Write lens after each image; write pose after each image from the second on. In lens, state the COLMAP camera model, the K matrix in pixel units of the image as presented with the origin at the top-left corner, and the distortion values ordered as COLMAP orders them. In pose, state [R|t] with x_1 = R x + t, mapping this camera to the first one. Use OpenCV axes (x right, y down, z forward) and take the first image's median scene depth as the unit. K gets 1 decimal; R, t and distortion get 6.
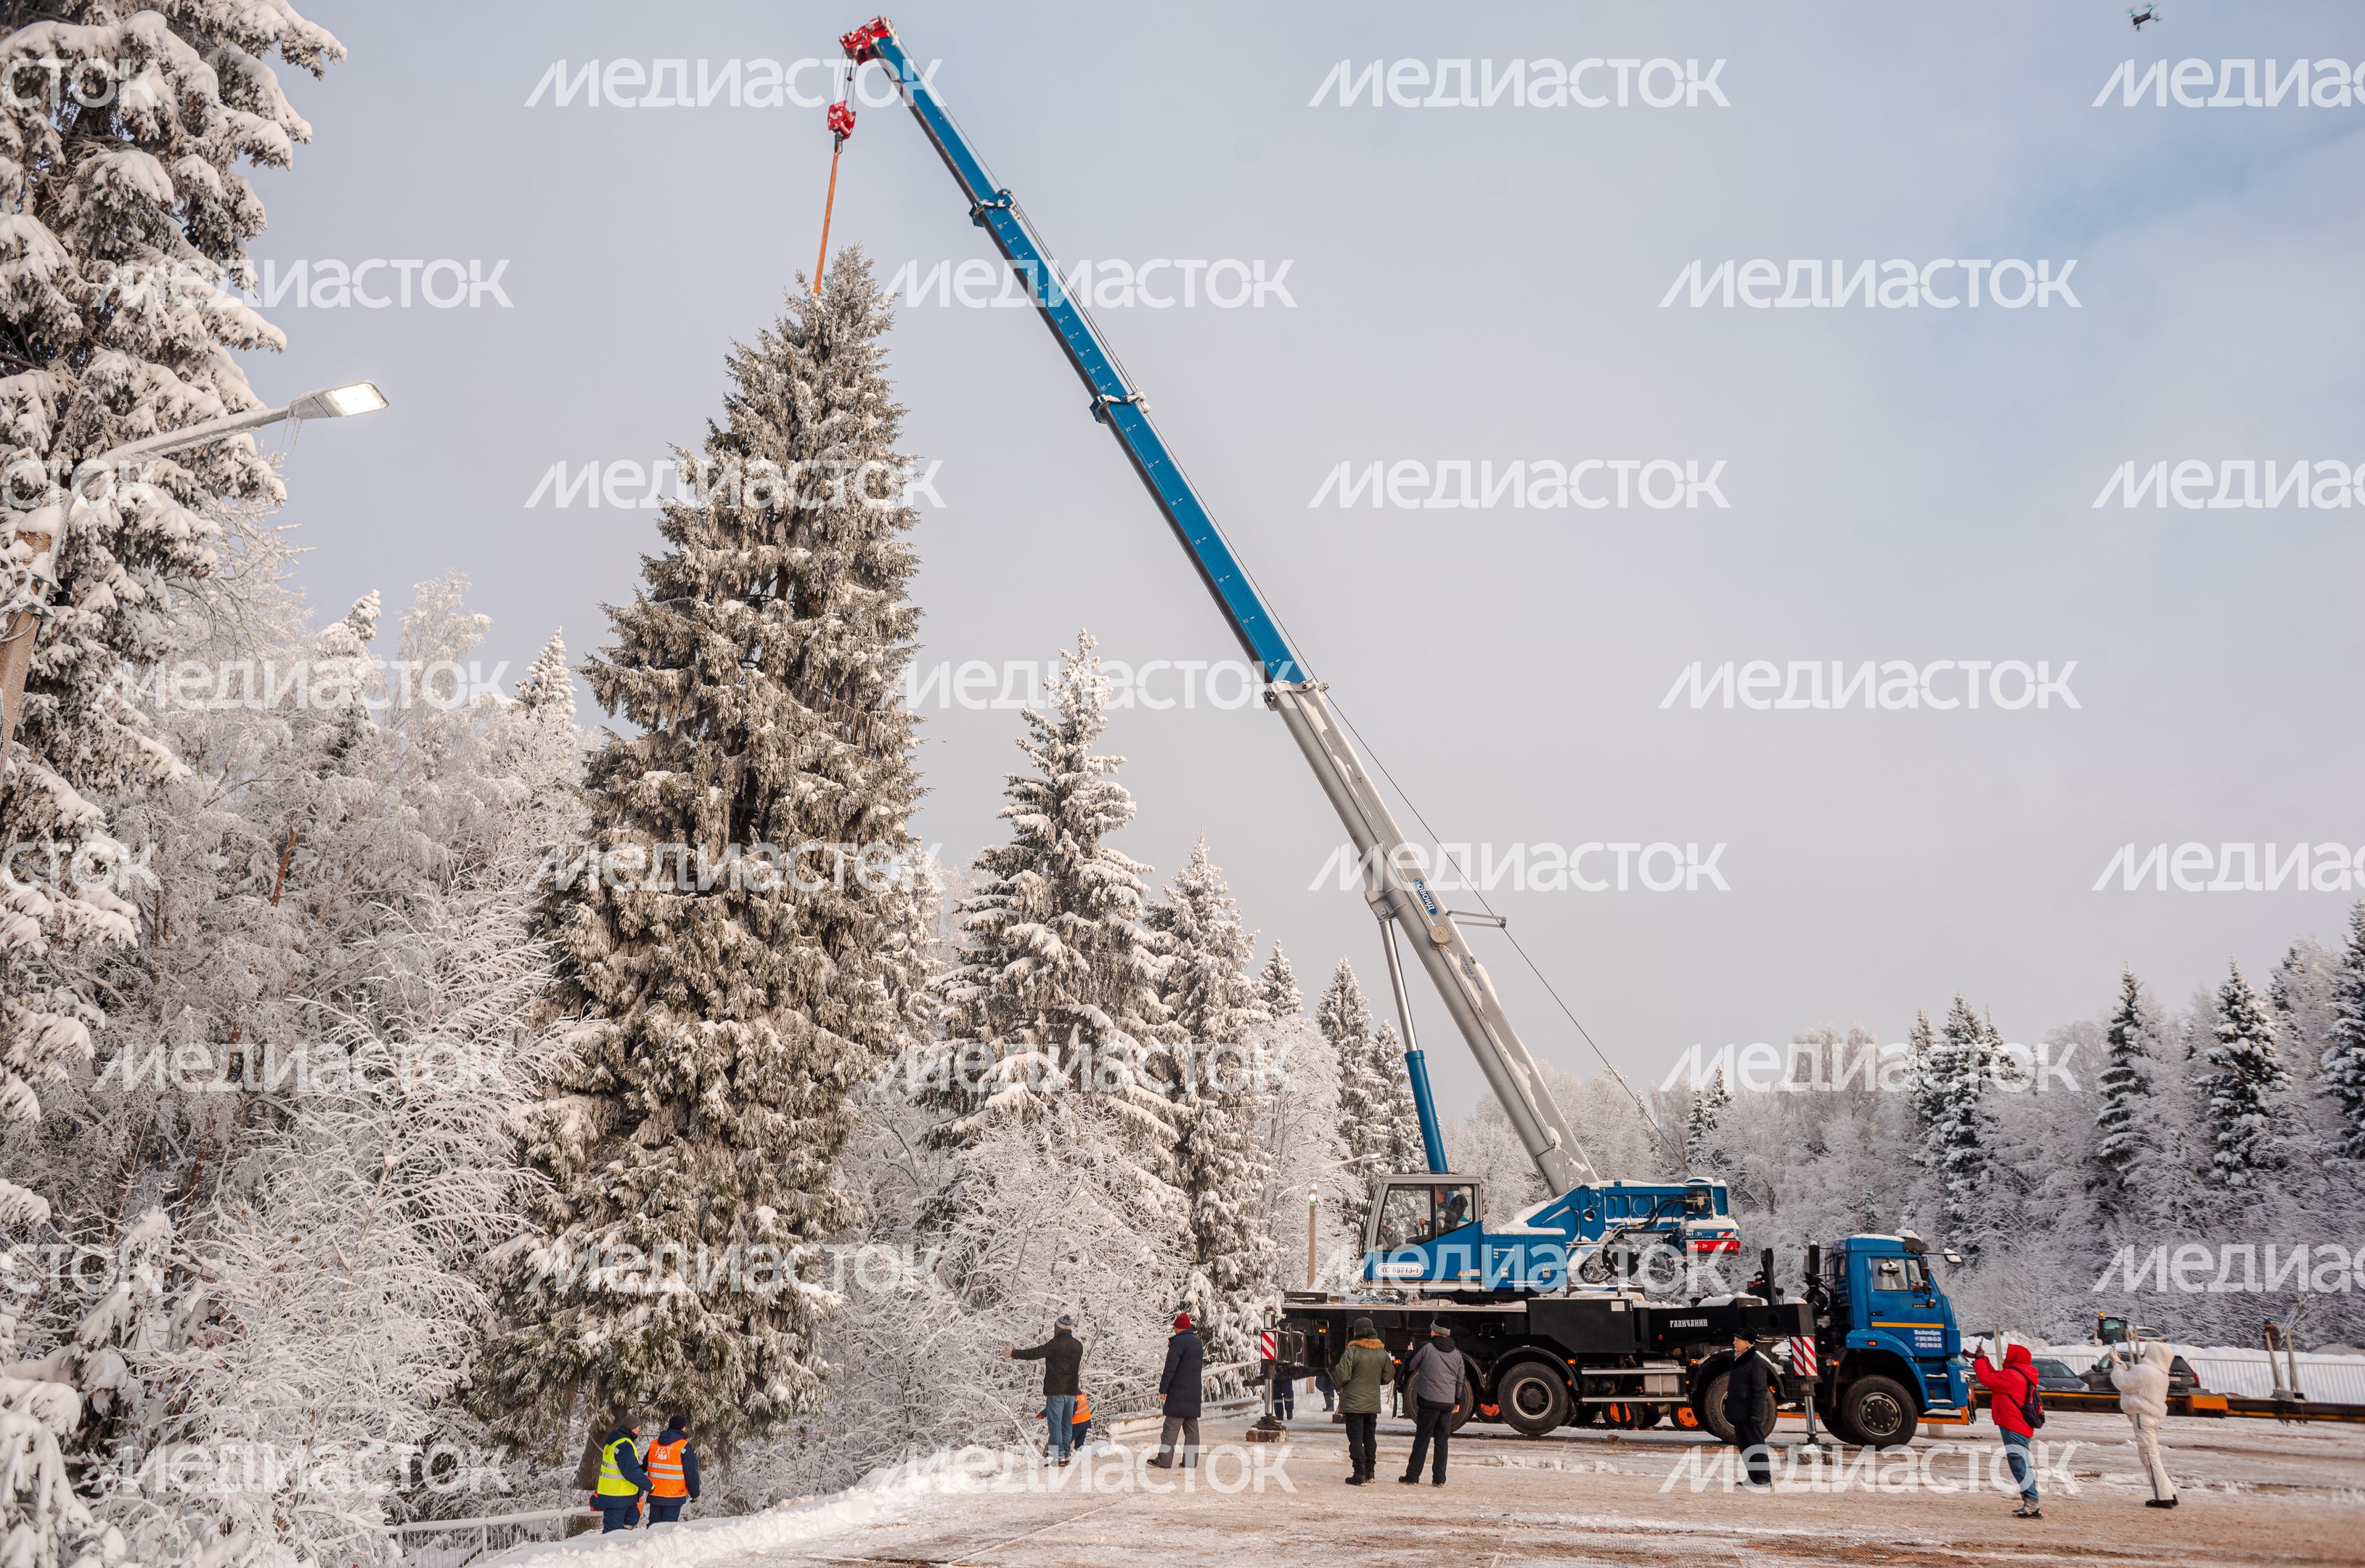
lens RADIAL K [[1621.6, 0, 1182.5], [0, 1621.6, 771.1], [0, 0, 1]] dist [-0.085744, 0.075839]
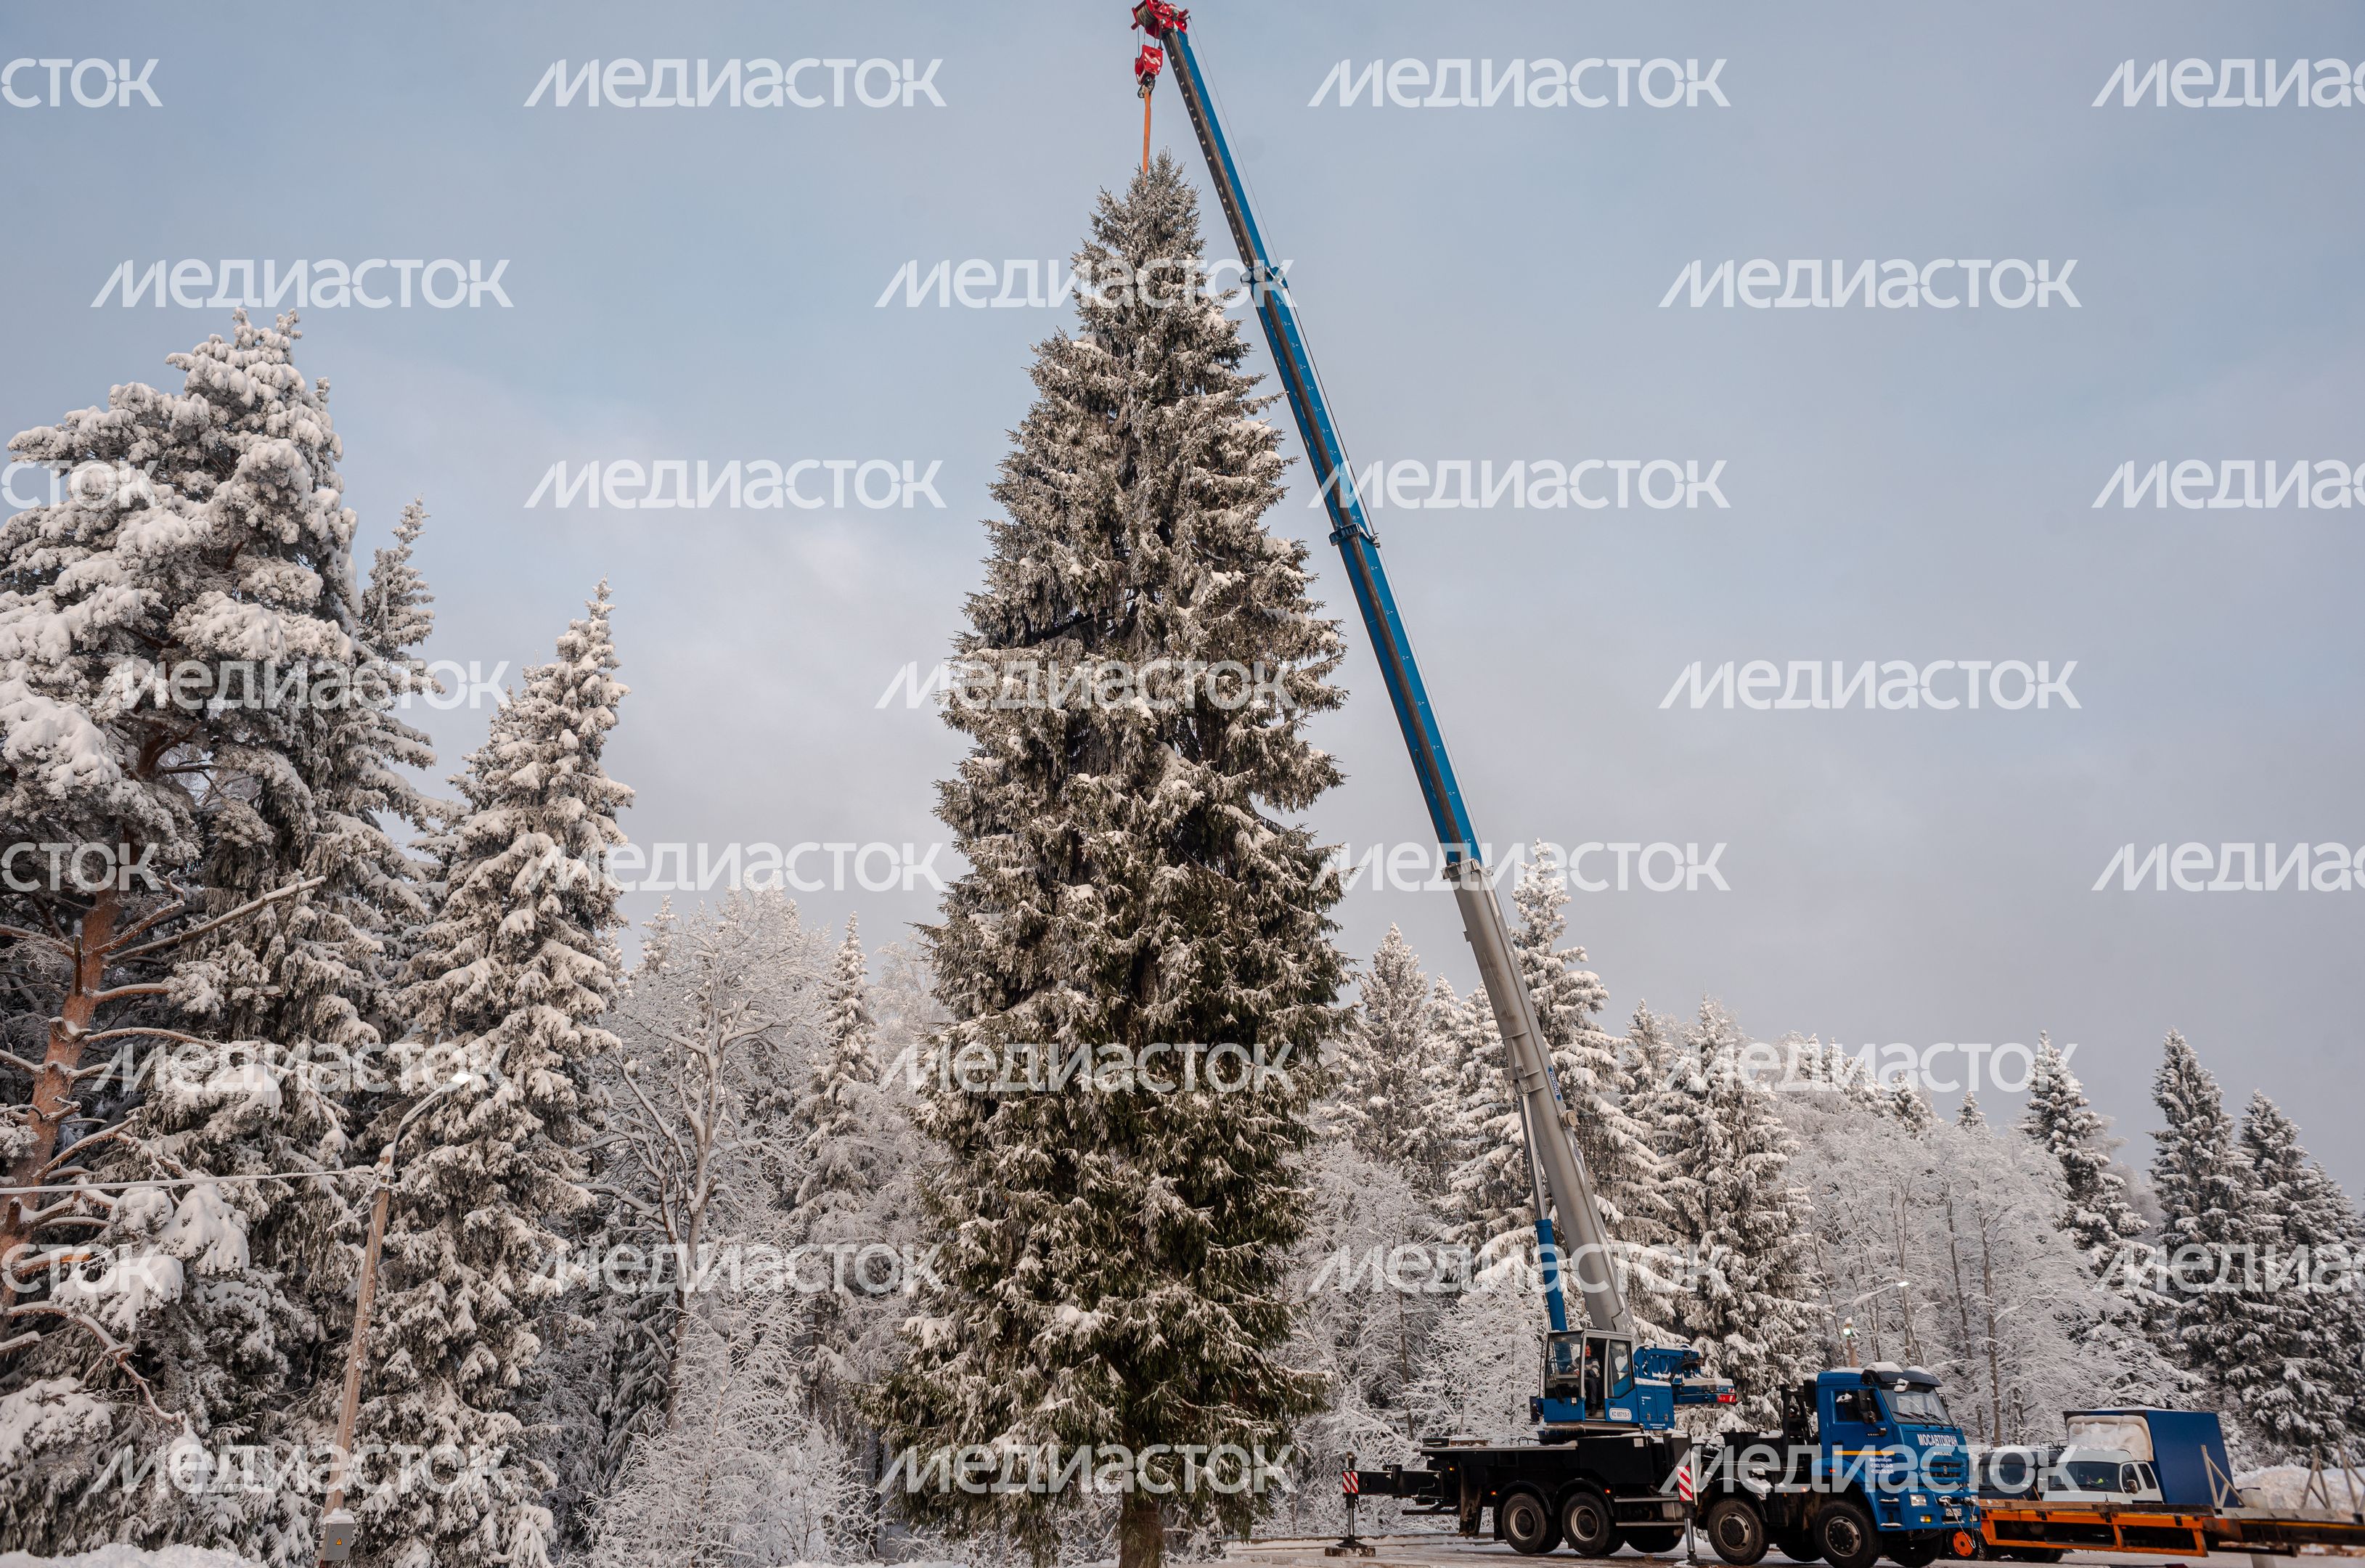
lens RADIAL K [[1613.5, 0, 1173.3], [0, 1613.5, 768.1], [0, 0, 1]] dist [-0.084980, 0.075063]
pose [[0.800457, -0.261606, -0.539287, 0.512951], [0.212557, 0.965145, -0.152691, -0.027017], [0.560435, 0.007594, 0.828163, -0.111171]]
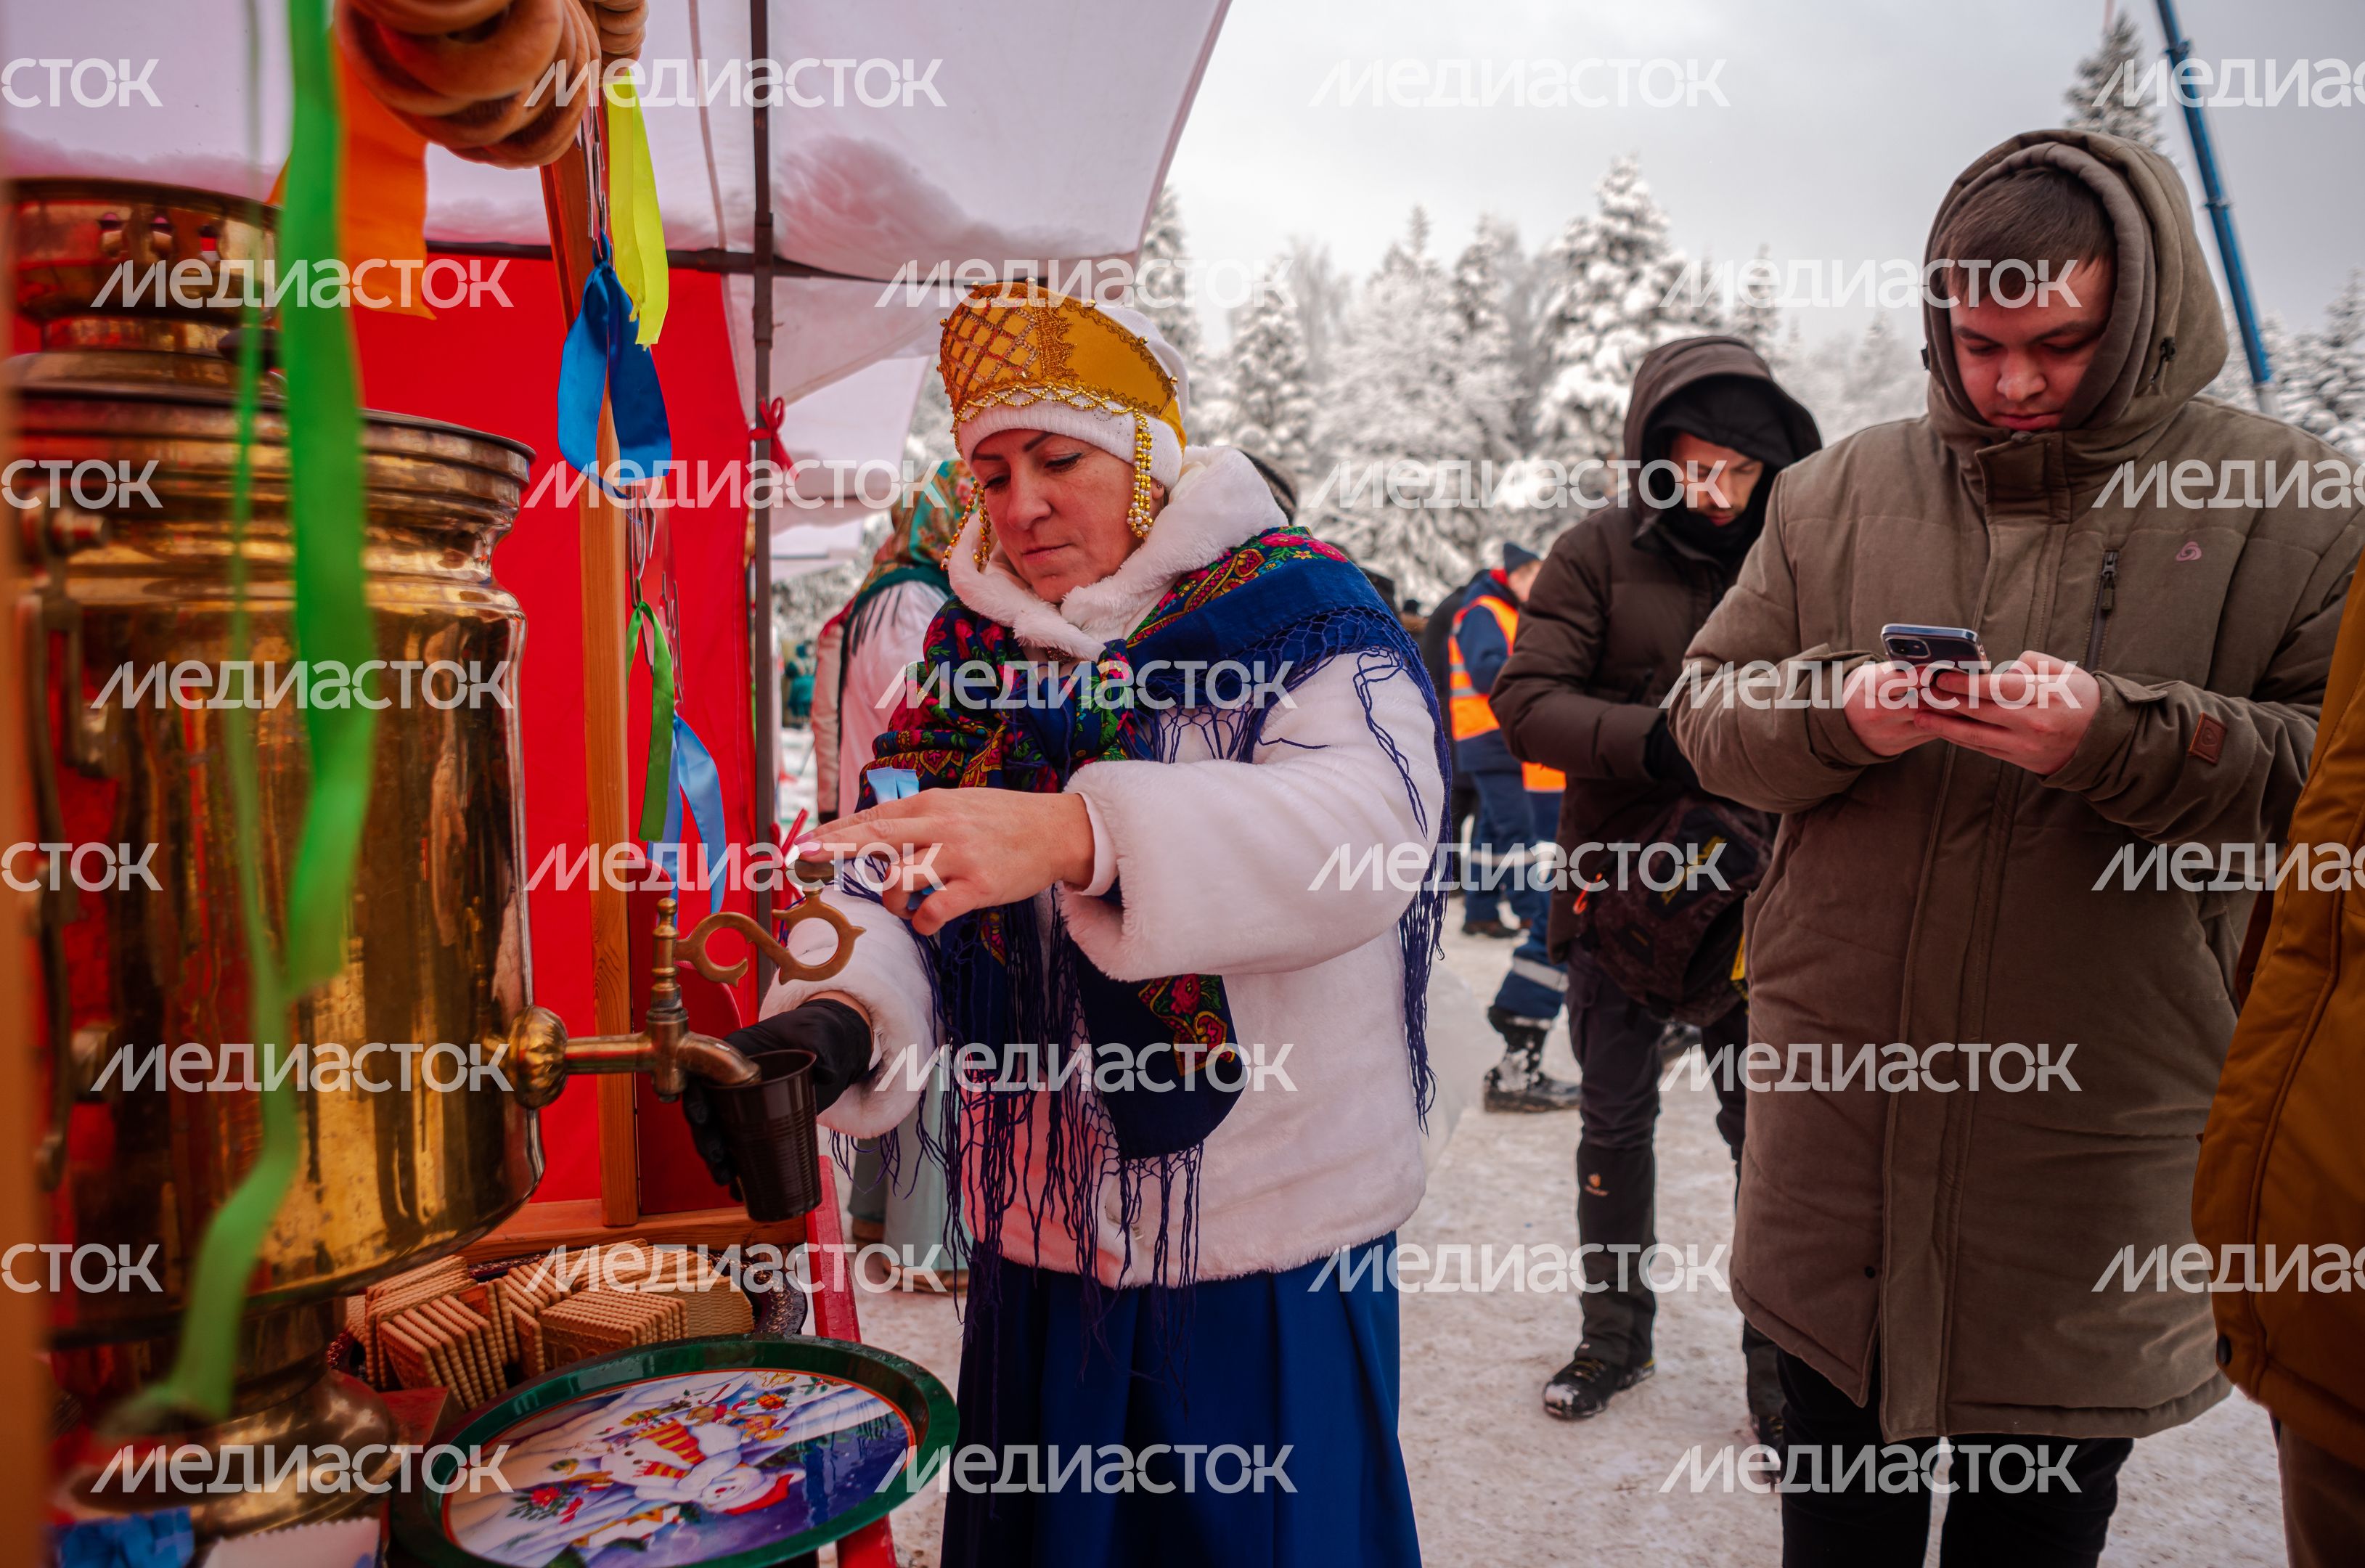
lens RADIAL K [[1648.7, 0, 1160.0], [0, 1648.7, 741.9], [0, 0, 1]] dist [-0.070181, 0.030568]
pose [[0.467530, 0.040894, -0.883031, 1.132229], [0.268287, 0.945247, 0.185822, -0.361258], [0.842282, -0.323783, 0.430960, -1.144419]]
